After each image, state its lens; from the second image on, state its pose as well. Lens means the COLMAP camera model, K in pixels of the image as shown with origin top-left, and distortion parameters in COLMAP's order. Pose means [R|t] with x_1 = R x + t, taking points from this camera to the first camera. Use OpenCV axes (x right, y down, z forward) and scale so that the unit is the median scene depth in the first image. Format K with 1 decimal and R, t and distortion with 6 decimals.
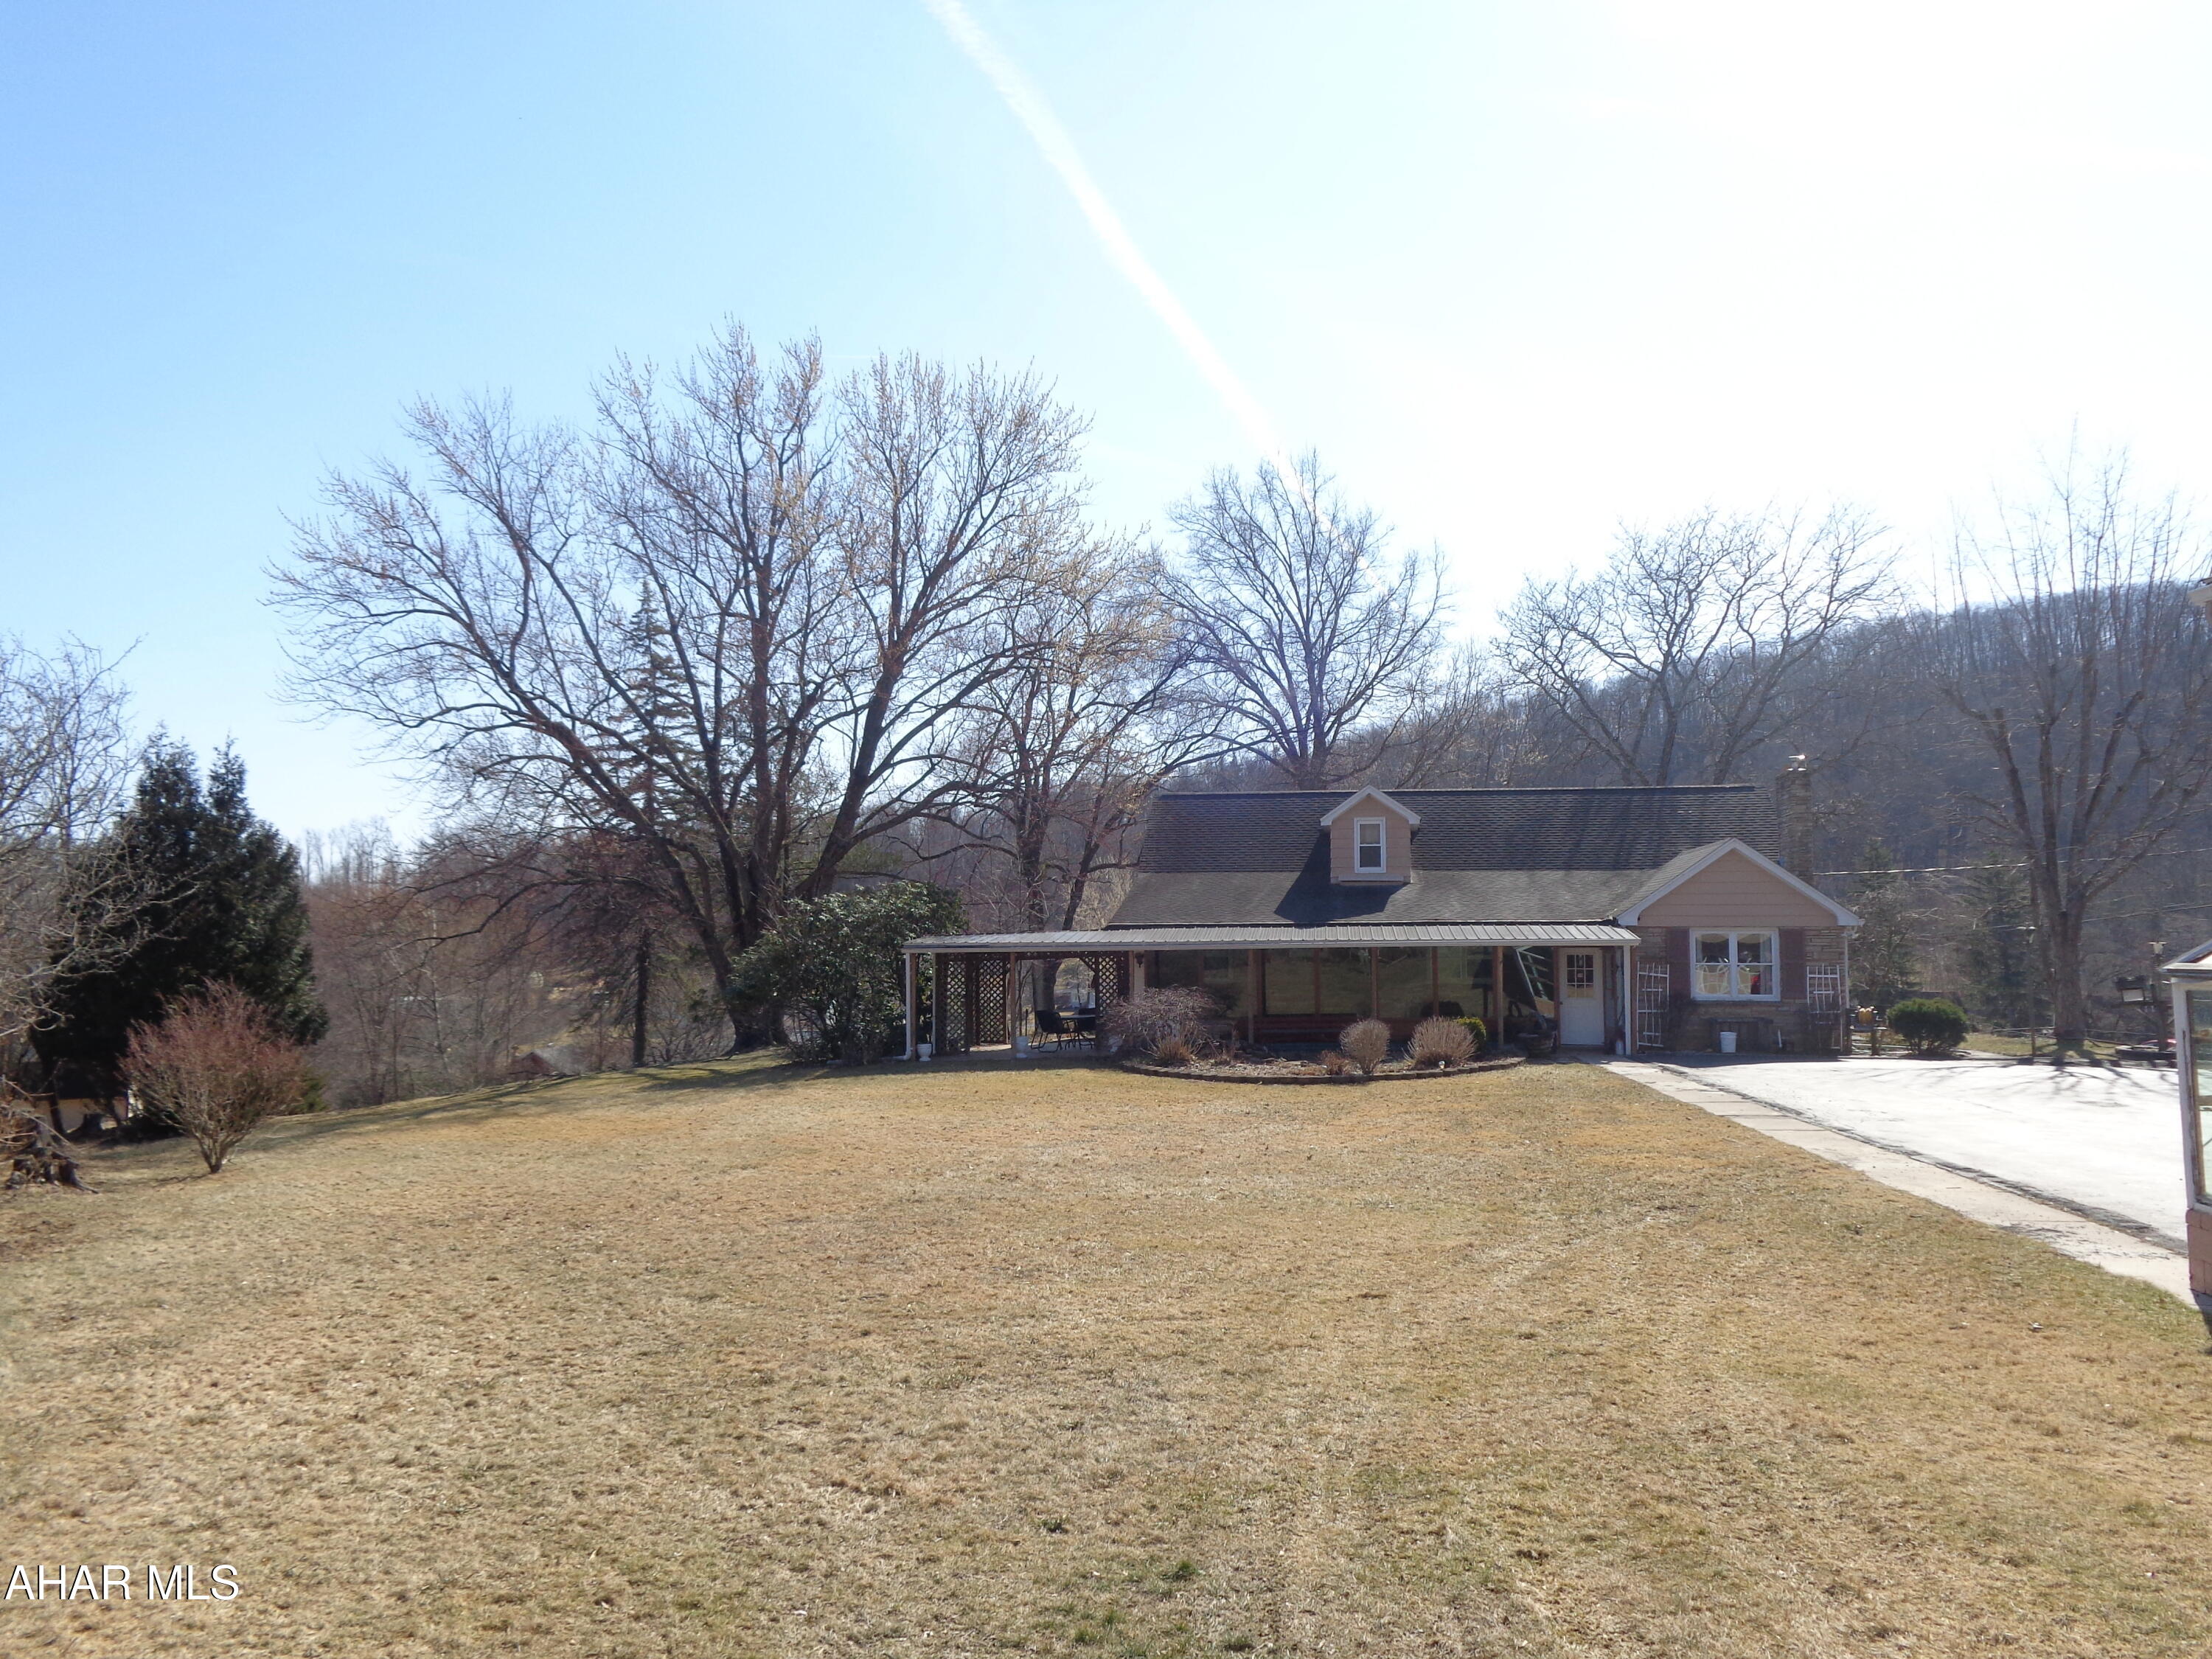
lens RADIAL K [[1657.4, 0, 1108.7], [0, 1657.4, 822.9], [0, 0, 1]] dist [0.011397, -0.002041]
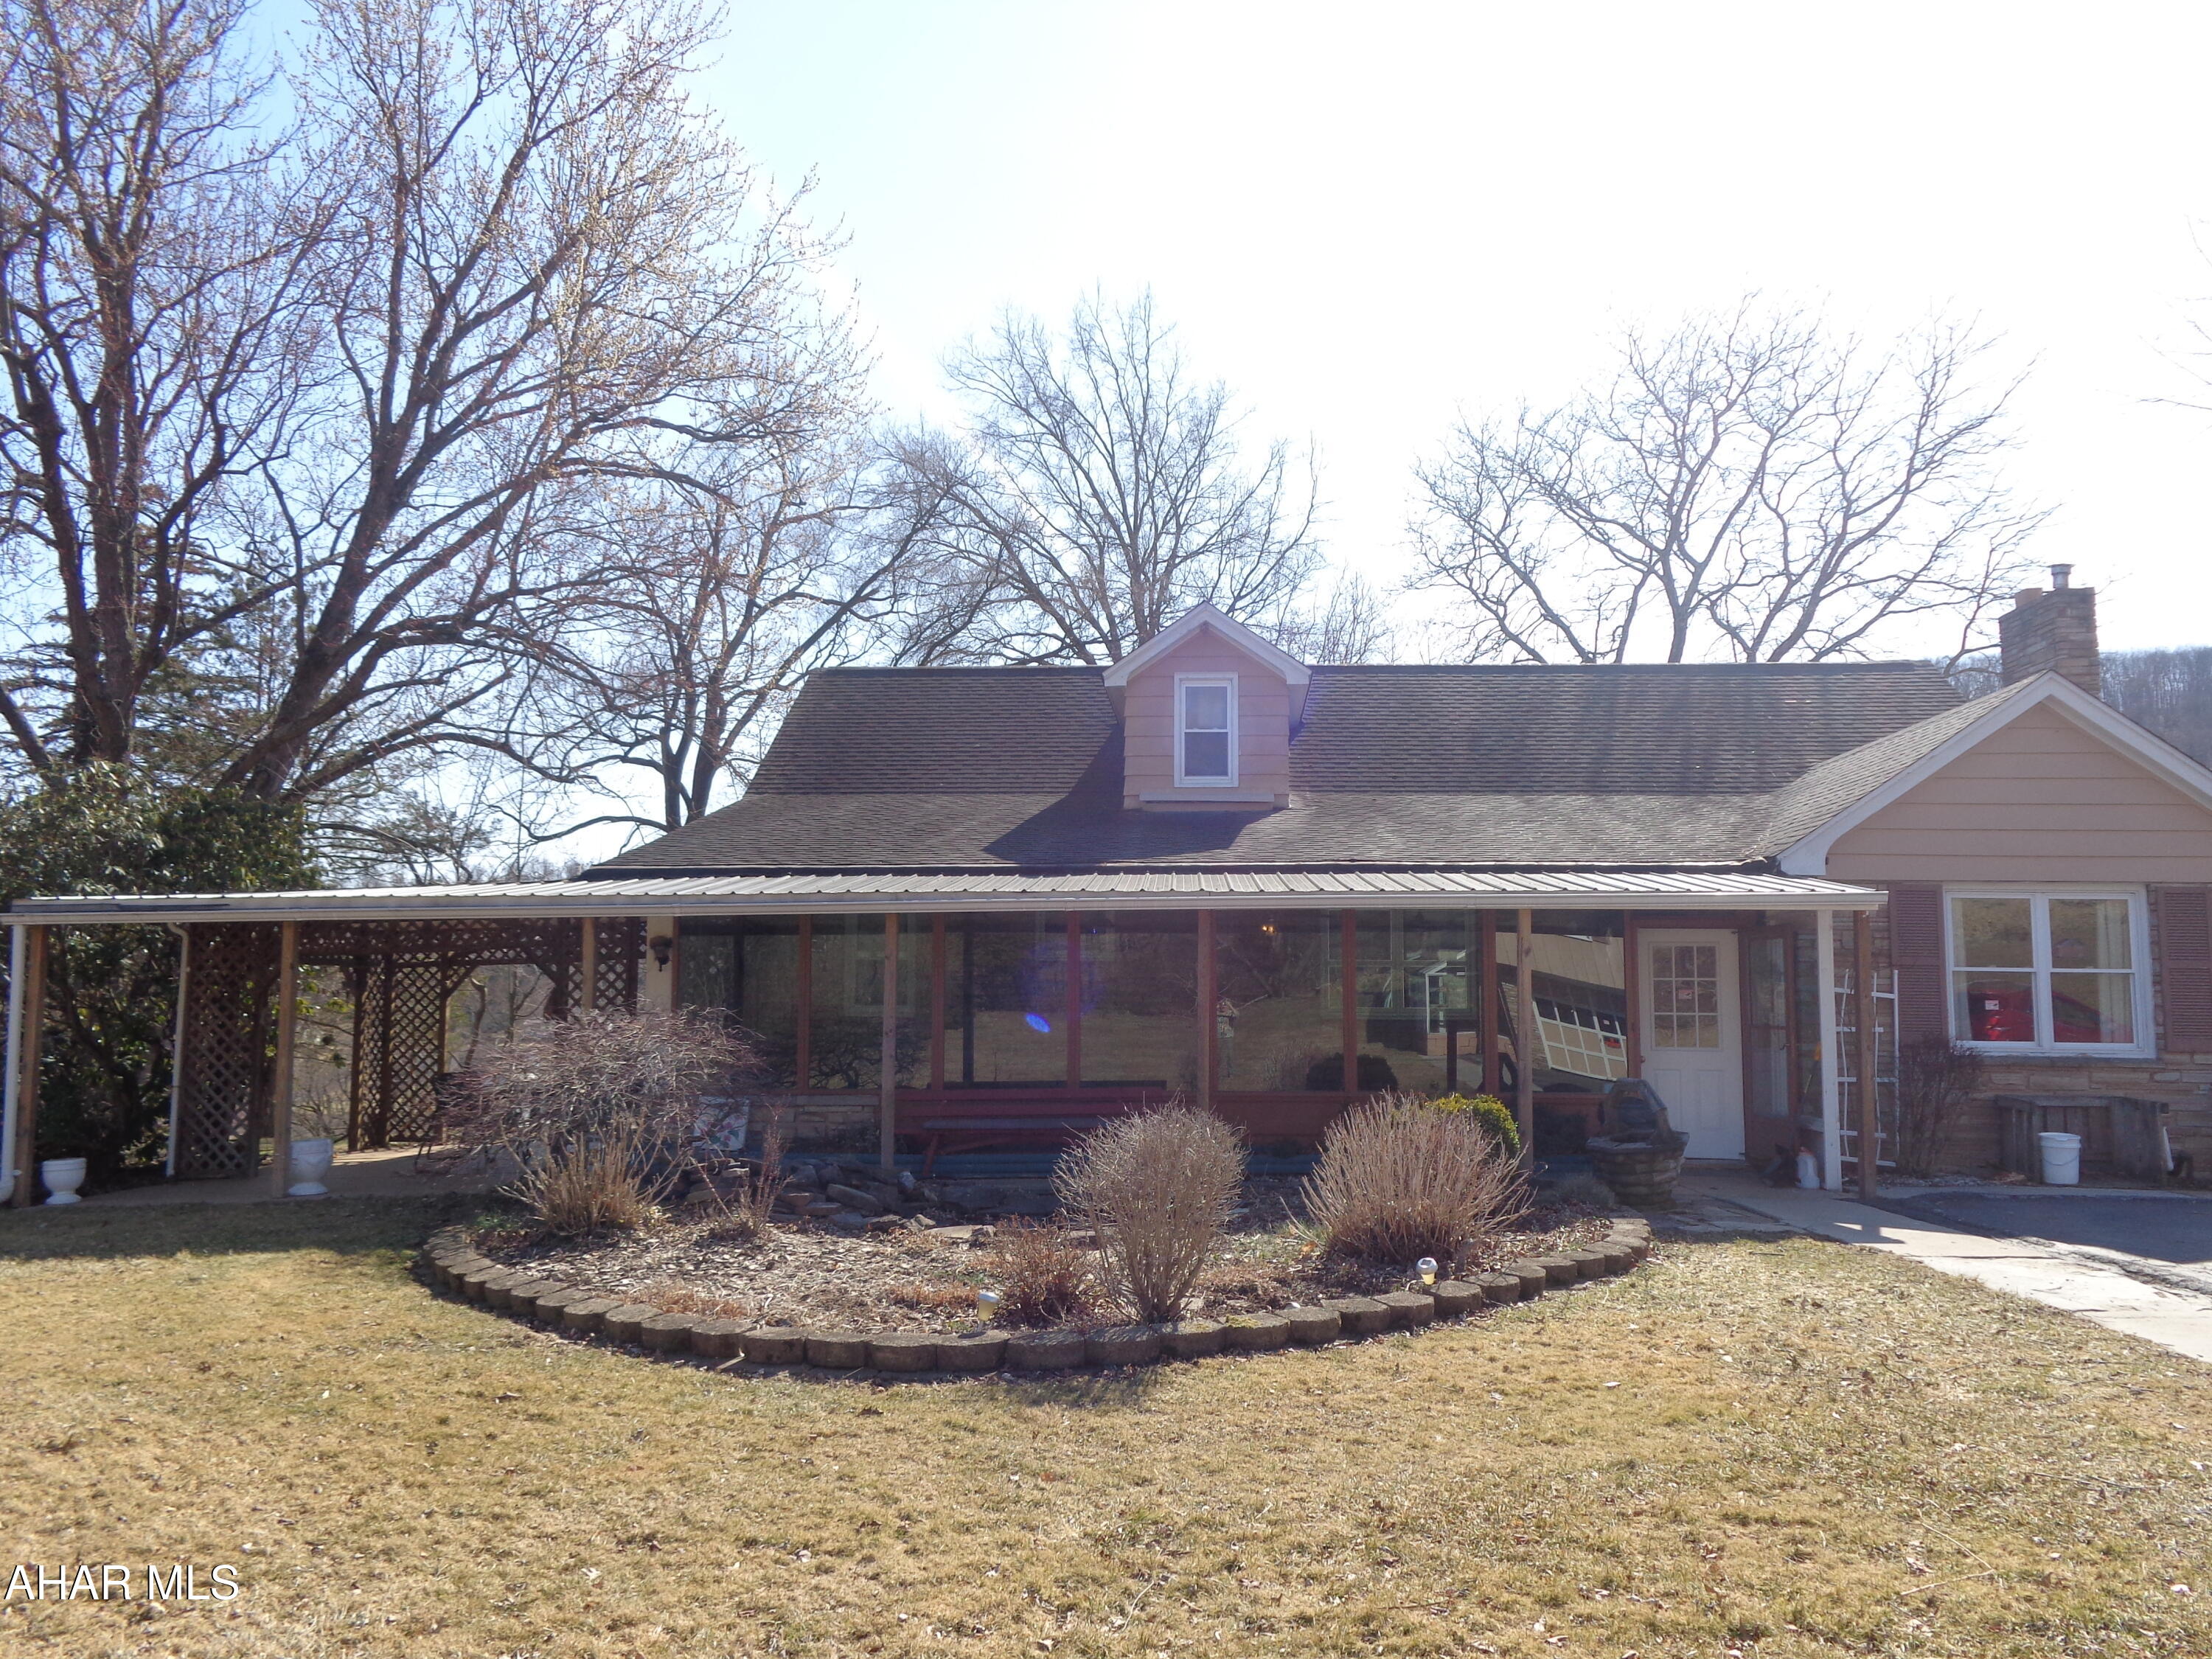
lens RADIAL K [[1657.4, 0, 1108.7], [0, 1657.4, 822.9], [0, 0, 1]] dist [0.011397, -0.002041]
pose [[0.996202, 0.016103, 0.085567, 0.087632], [-0.012833, 0.999171, -0.038630, 0.058492], [-0.086118, 0.037385, 0.995583, 0.517579]]
